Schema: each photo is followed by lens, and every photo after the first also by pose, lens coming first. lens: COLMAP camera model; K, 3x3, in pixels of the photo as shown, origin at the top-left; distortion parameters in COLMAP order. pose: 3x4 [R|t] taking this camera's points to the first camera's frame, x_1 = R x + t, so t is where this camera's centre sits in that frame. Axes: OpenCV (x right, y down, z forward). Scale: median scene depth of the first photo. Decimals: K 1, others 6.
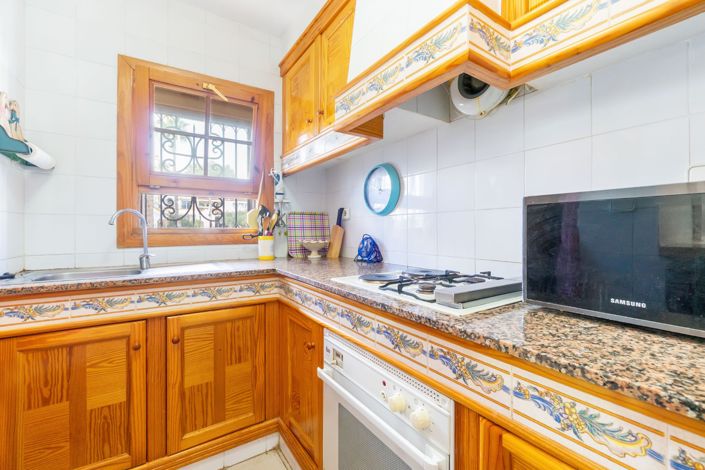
lens RADIAL K [[300.1, 0, 354.2], [0, 300.1, 230.7], [0, 0, 1]] dist [0.000561, 0.000178]
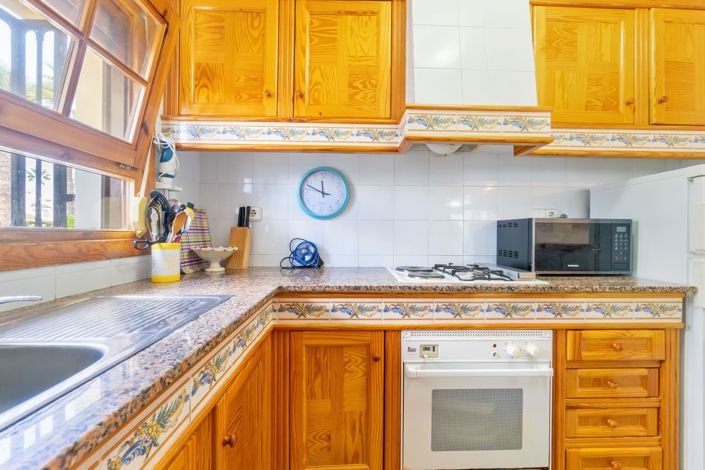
lens RADIAL K [[300.1, 0, 353.8], [0, 300.1, 235.7], [0, 0, 1]] dist [0.000561, 0.000178]
pose [[0.534541, -0.001939, 0.845140, -1.071135], [-0.005611, 0.999967, 0.005843, -0.003665], [-0.845124, -0.007865, 0.534513, 0.611086]]
